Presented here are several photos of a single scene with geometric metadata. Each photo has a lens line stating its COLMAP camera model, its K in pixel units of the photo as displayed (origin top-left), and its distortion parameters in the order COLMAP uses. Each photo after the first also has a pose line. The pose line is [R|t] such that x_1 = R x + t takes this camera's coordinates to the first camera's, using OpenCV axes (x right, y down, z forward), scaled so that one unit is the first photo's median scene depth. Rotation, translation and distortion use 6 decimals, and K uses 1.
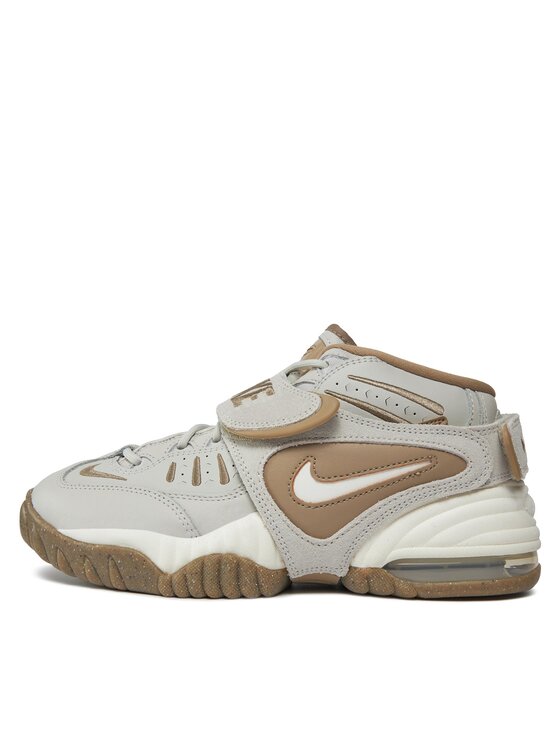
lens RADIAL K [[840.7, 0, 280.0], [0, 840.7, 373.0], [0, 0, 1]] dist [0.012179, 0.001563]
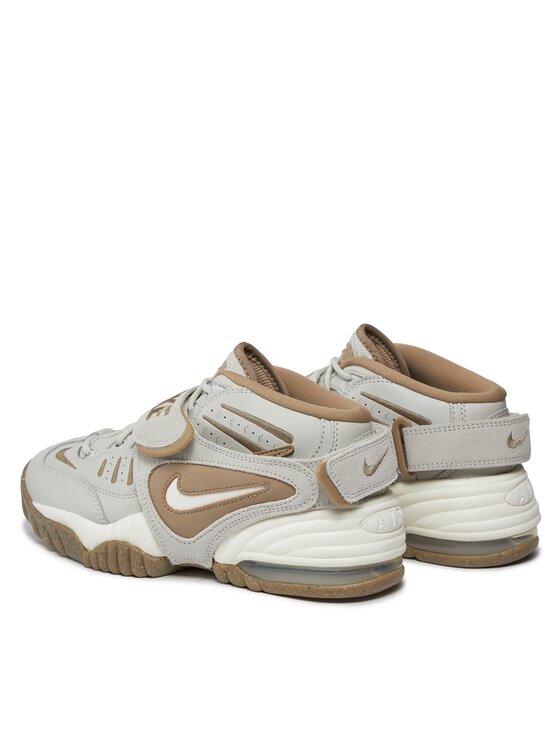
lens RADIAL K [[2190.3, 0, 280.0], [0, 2190.3, 373.0], [0, 0, 1]] dist [0.948435, 0.293675]
pose [[0.862838, 0.080587, -0.499015, 1.768670], [0.059019, 0.964396, 0.257793, -0.869319], [0.502023, -0.251885, 0.827362, -1.569807]]
